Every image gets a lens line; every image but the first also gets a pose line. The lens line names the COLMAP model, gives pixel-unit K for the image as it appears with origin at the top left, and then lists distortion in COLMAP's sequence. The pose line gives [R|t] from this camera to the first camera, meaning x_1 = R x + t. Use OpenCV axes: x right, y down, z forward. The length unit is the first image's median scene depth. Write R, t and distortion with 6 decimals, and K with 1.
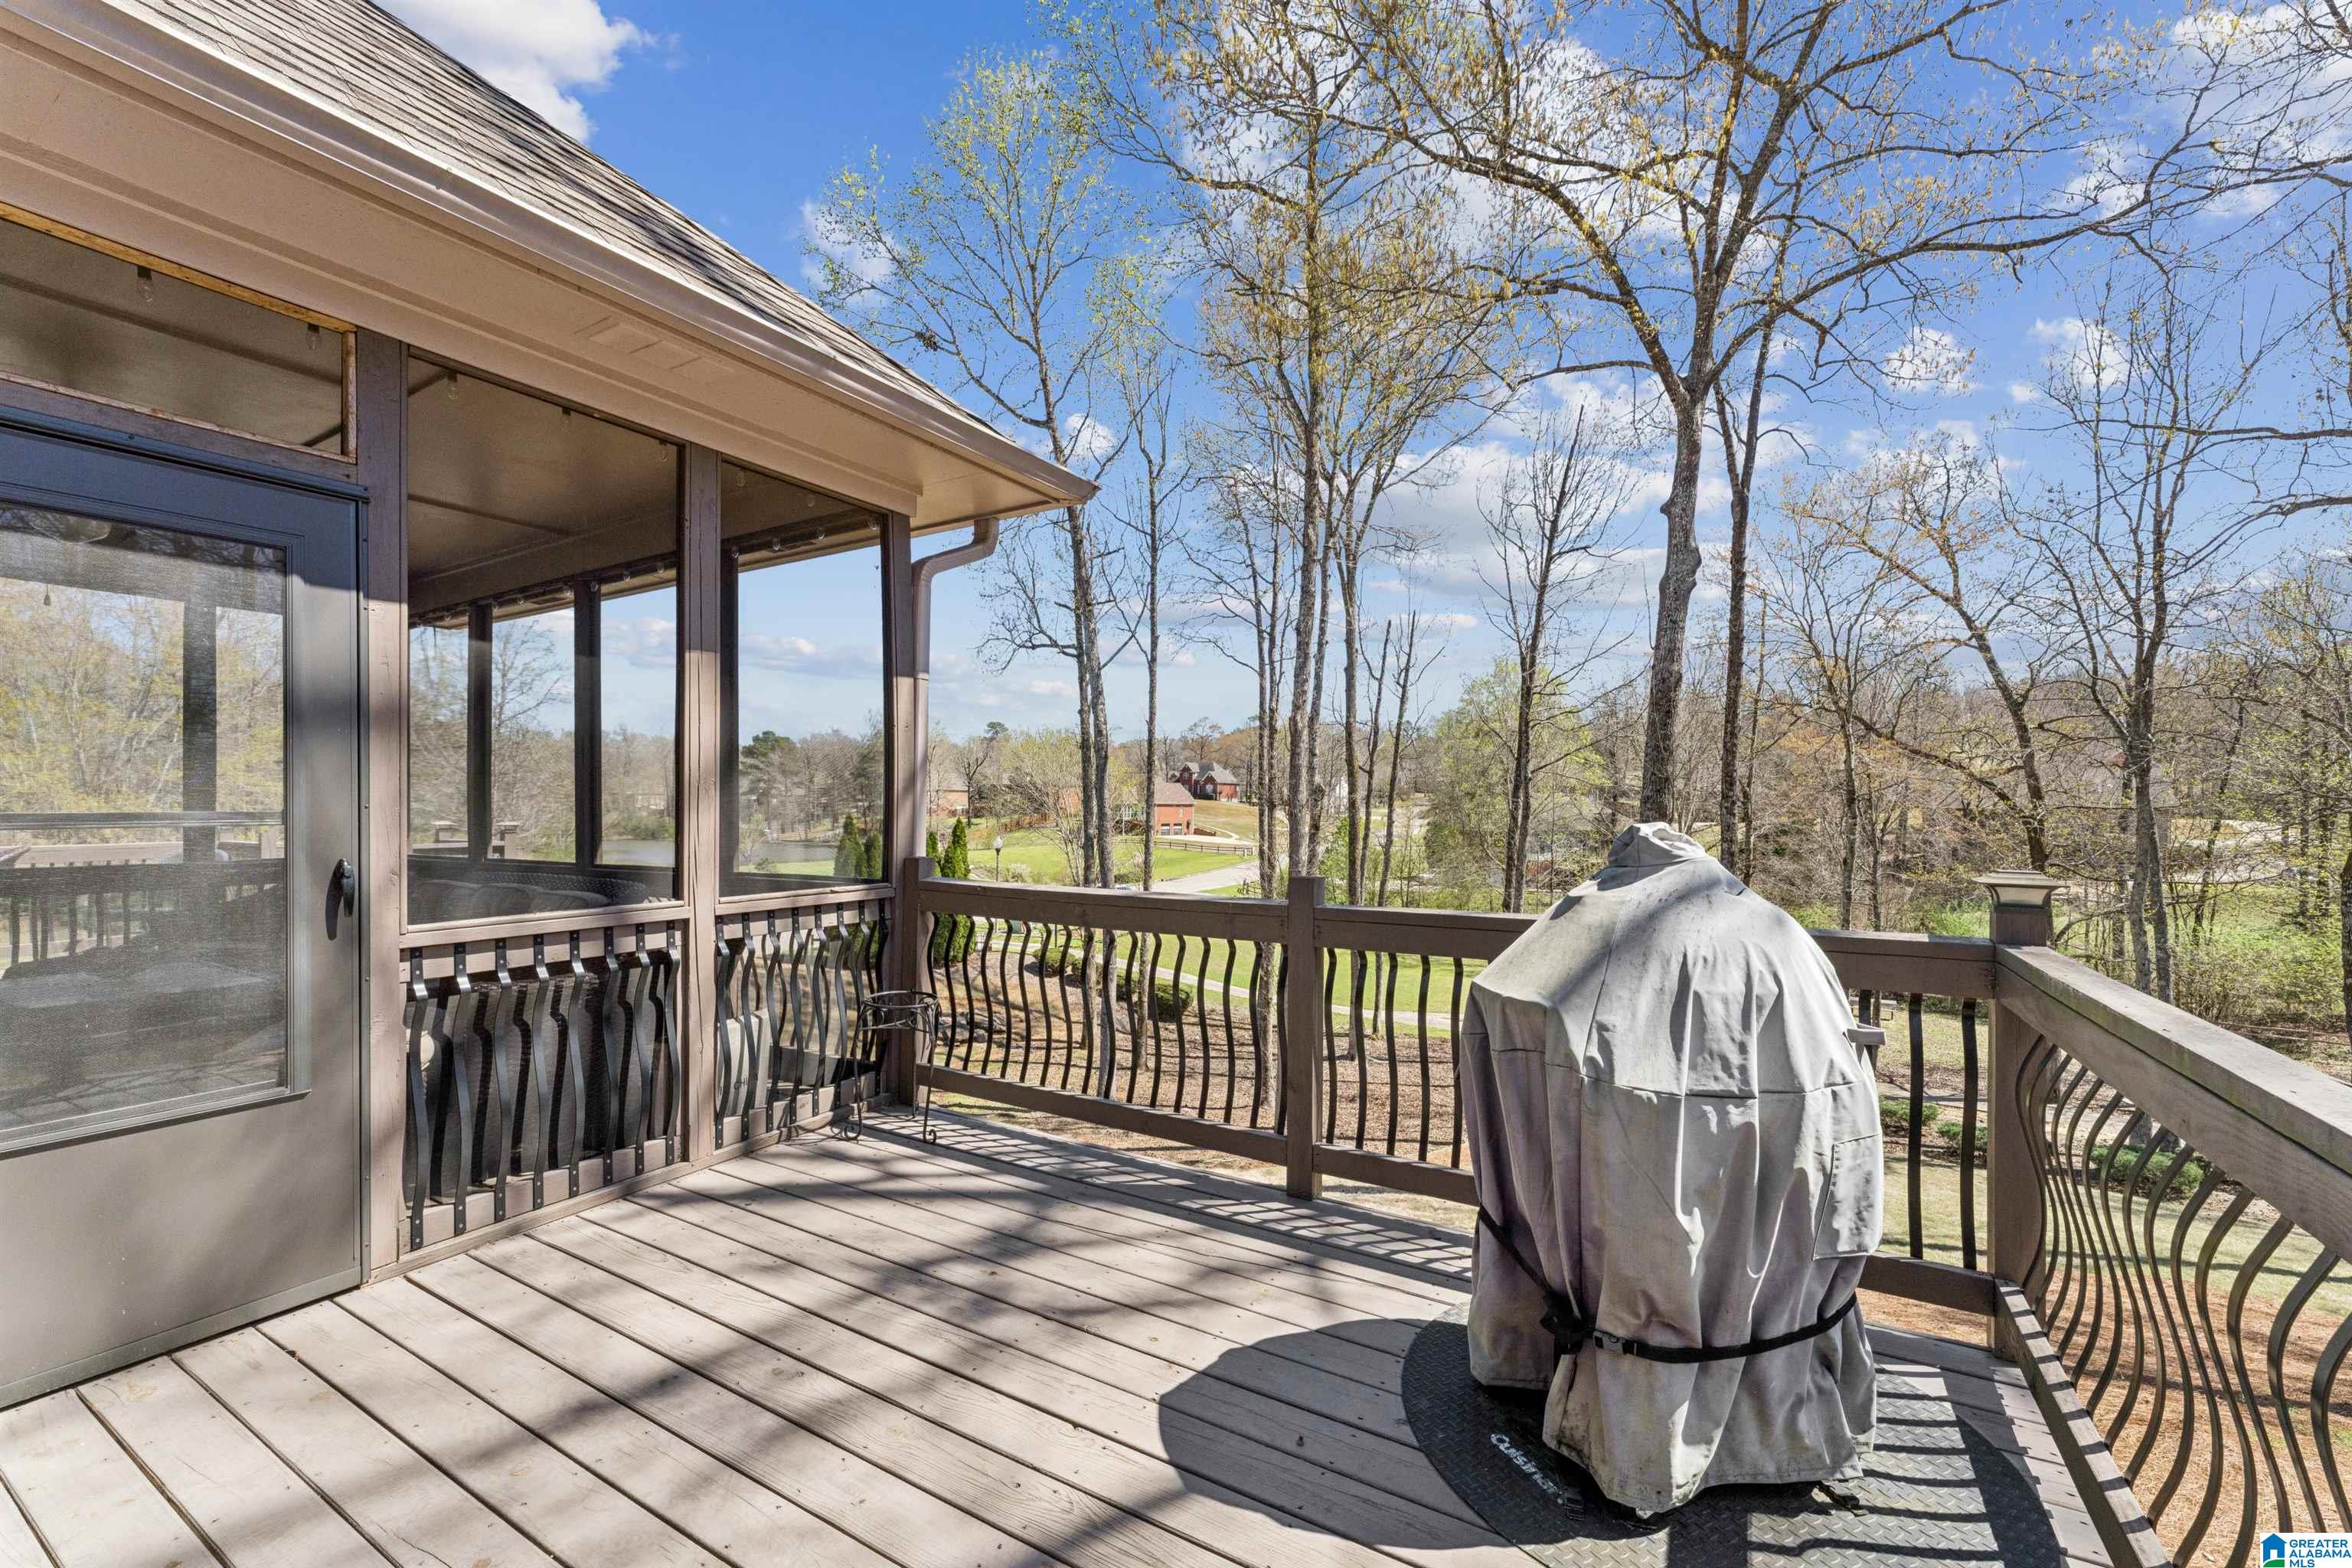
lens RADIAL K [[948.6, 0, 1199.9], [0, 948.6, 815.1], [0, 0, 1]] dist [-0.003852, 0.000597]
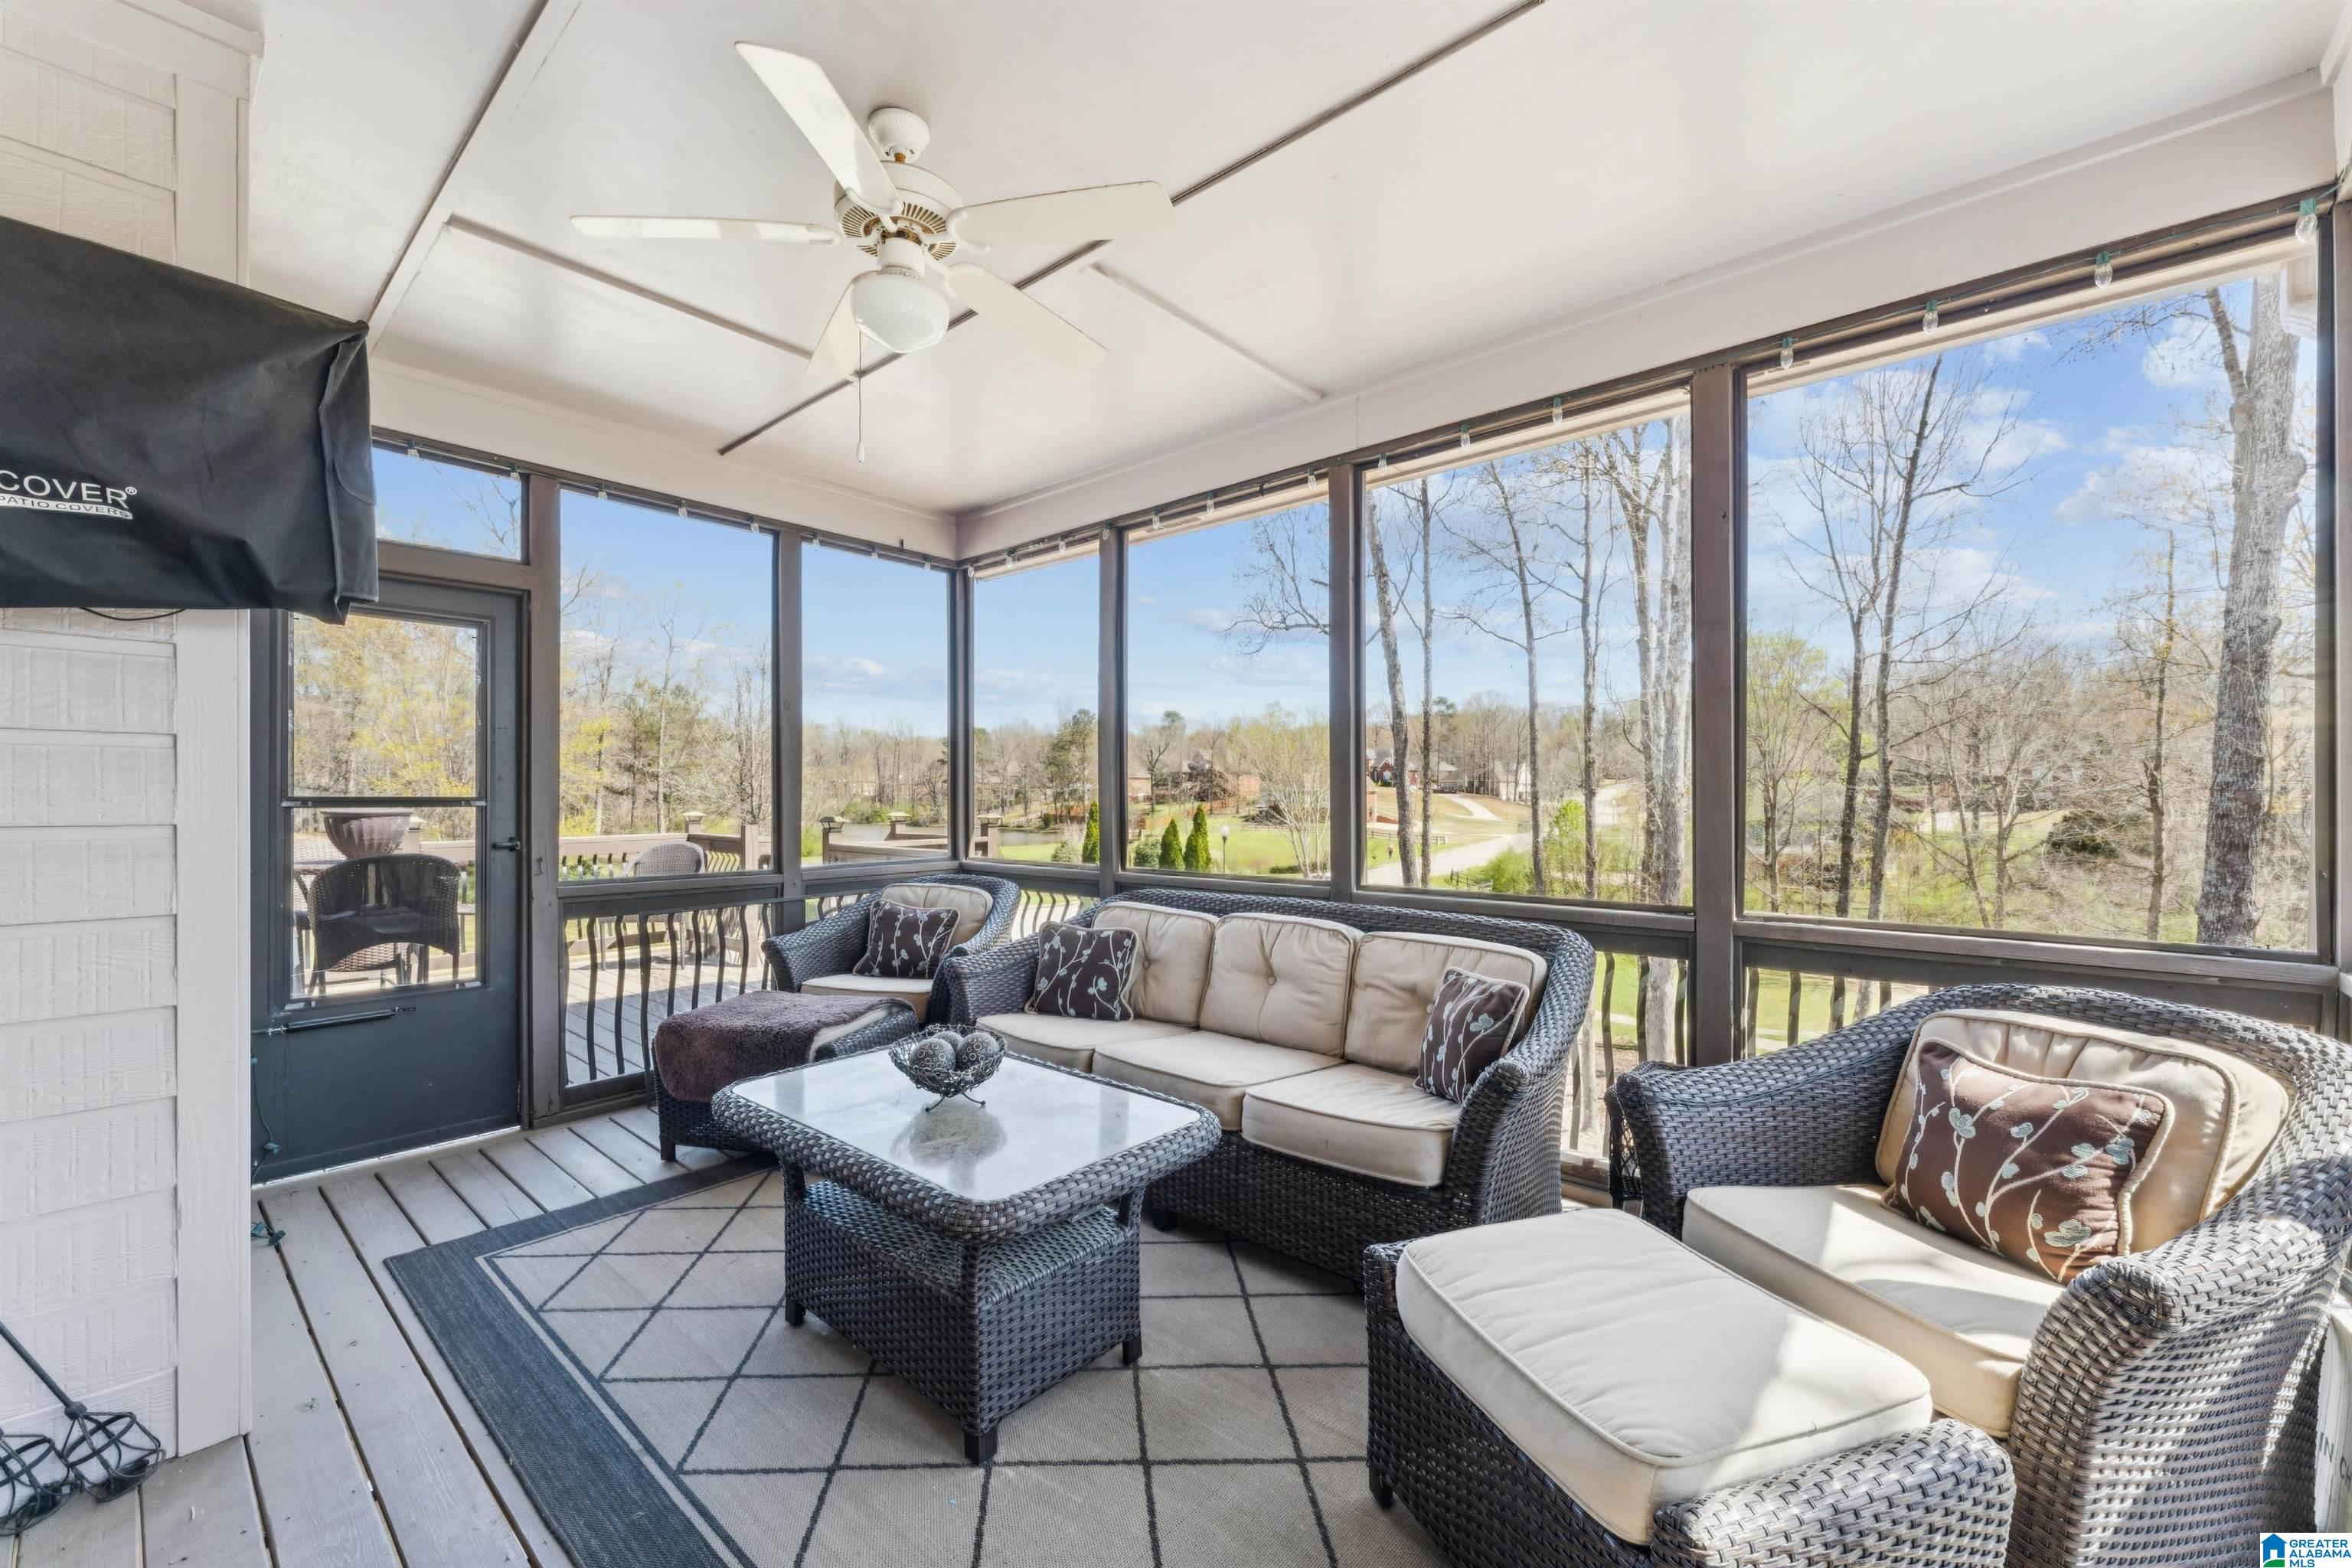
lens RADIAL K [[948.6, 0, 1178.6], [0, 948.6, 771.8], [0, 0, 1]] dist [-0.003852, 0.000597]
pose [[0.981164, -0.005359, -0.193102, -0.098198], [-0.000827, 0.999489, -0.031943, -0.001071], [0.193174, 0.031501, 0.980659, 0.047589]]
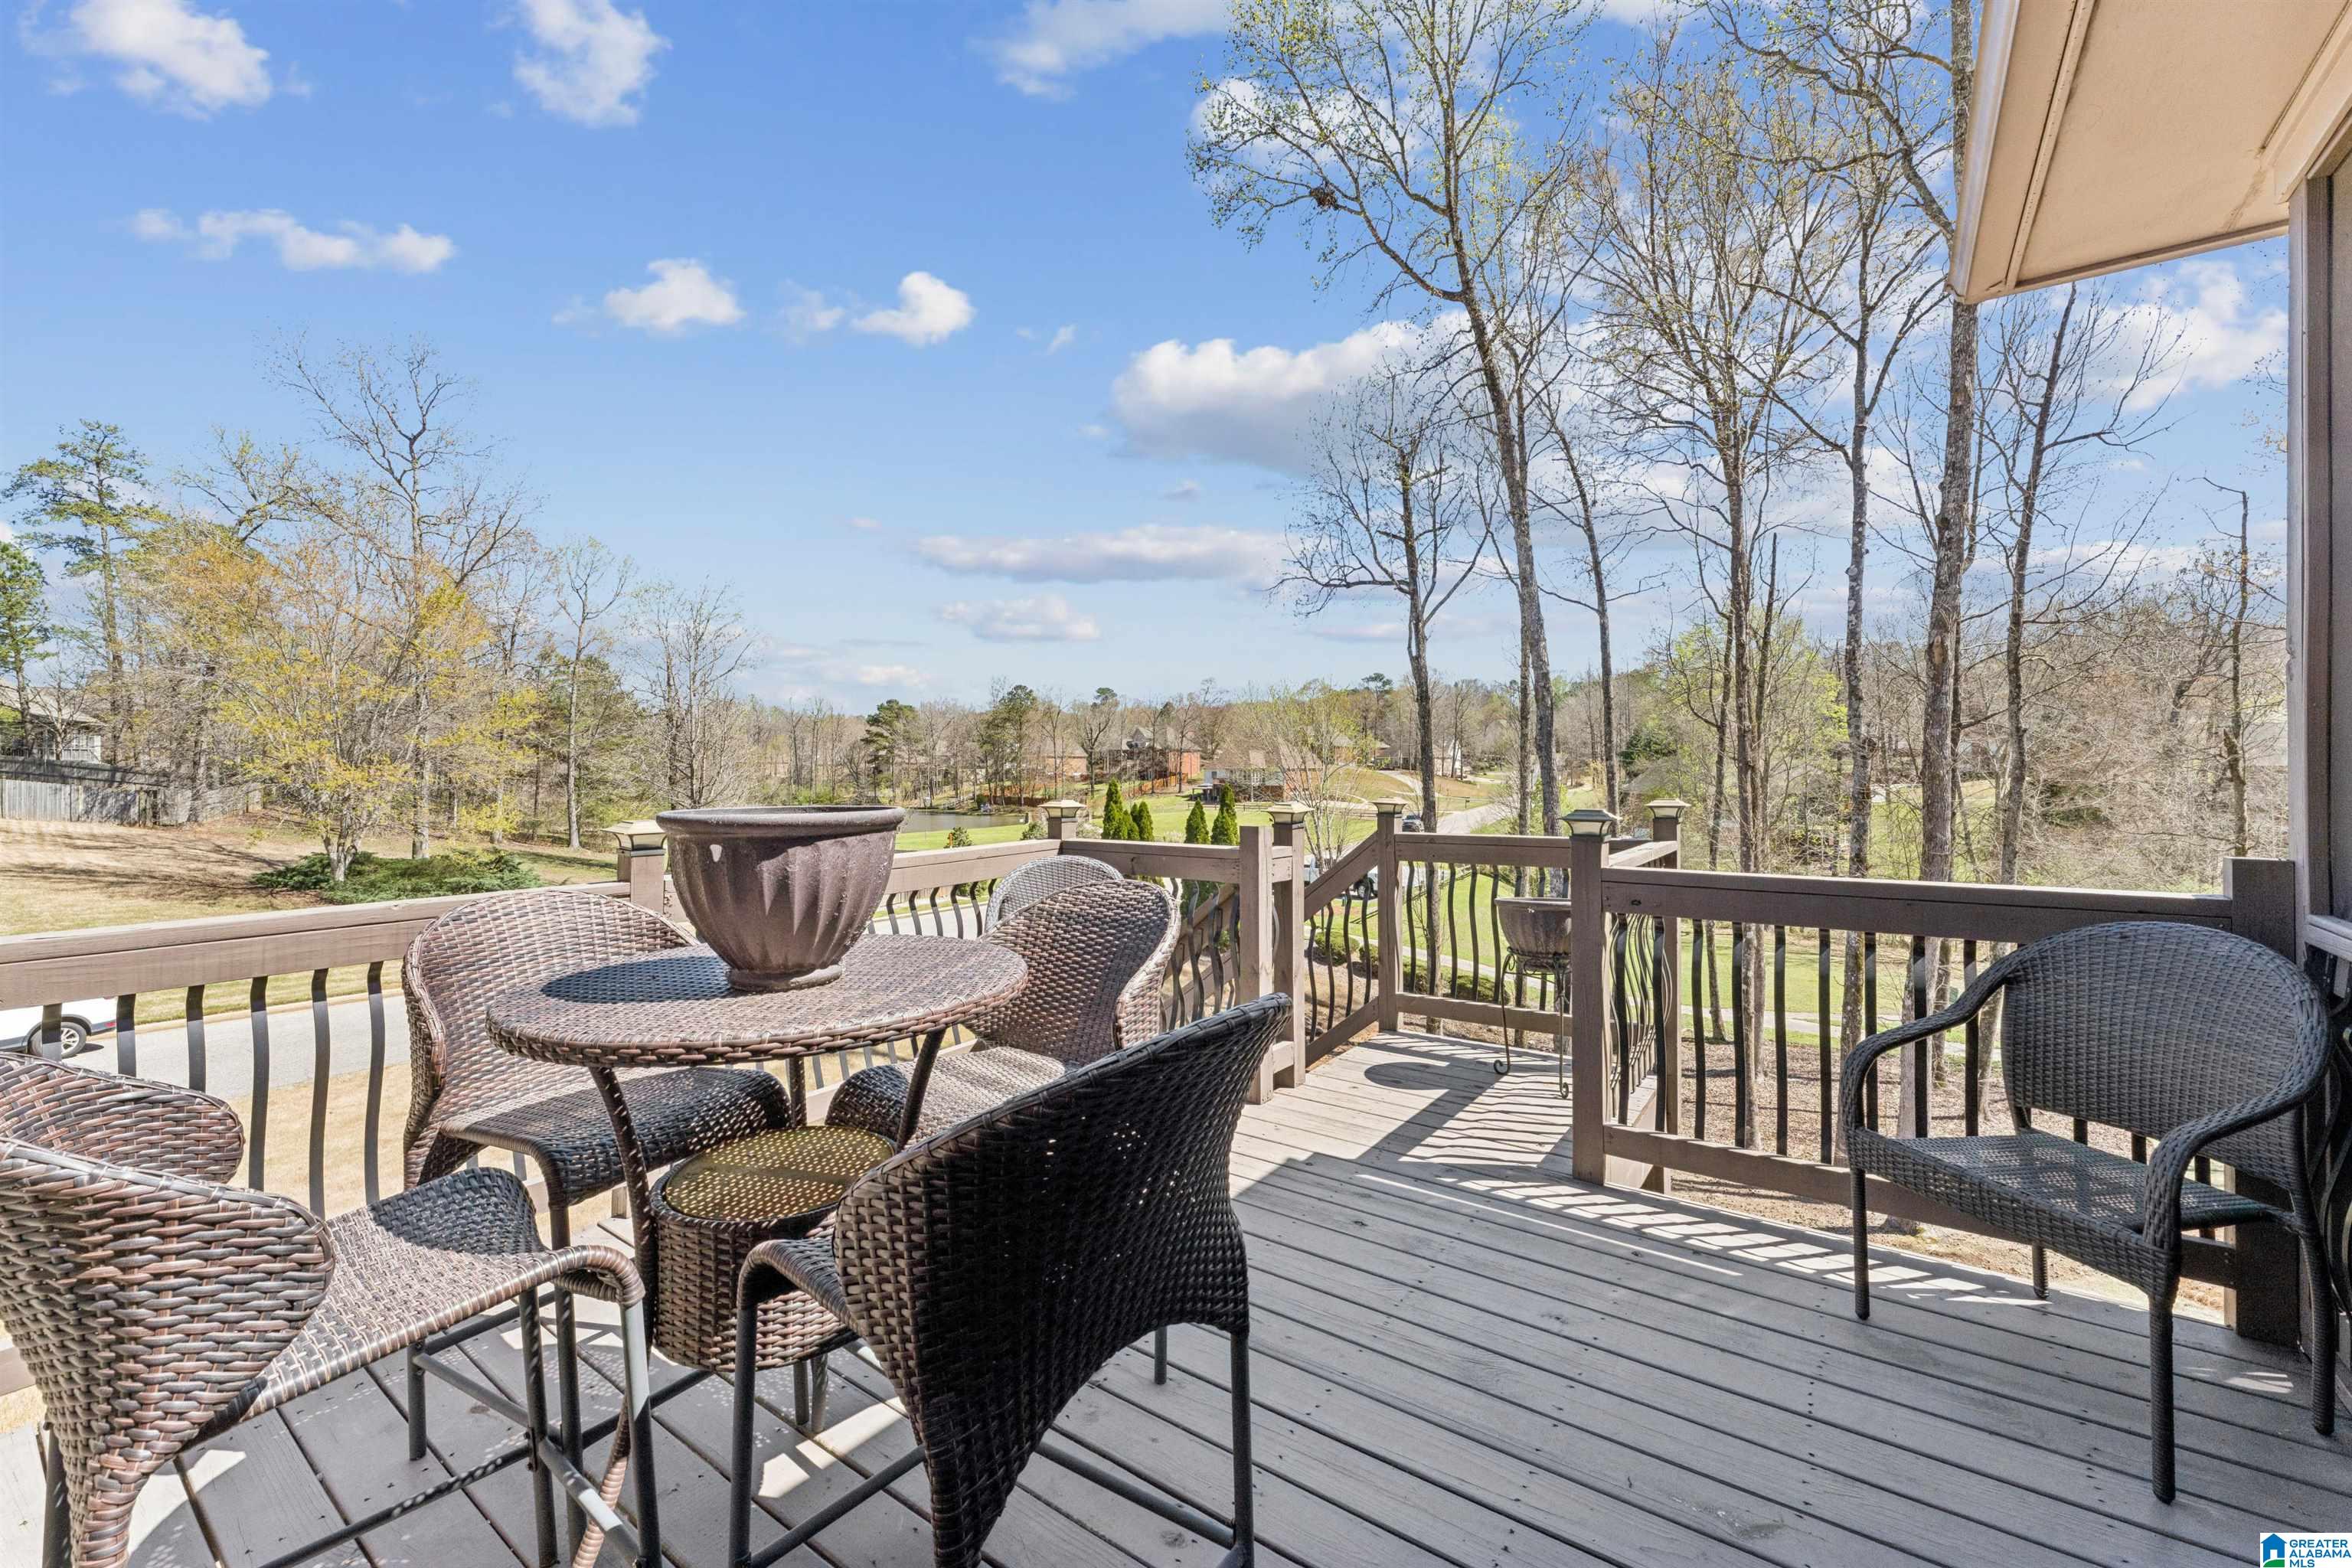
lens RADIAL K [[948.6, 0, 1186.6], [0, 948.6, 769.5], [0, 0, 1]] dist [-0.003852, 0.000597]
pose [[0.994970, -0.009342, -0.099732, -0.235867], [0.008250, 0.999901, -0.011358, -0.000997], [0.099828, 0.010478, 0.994950, 0.131261]]
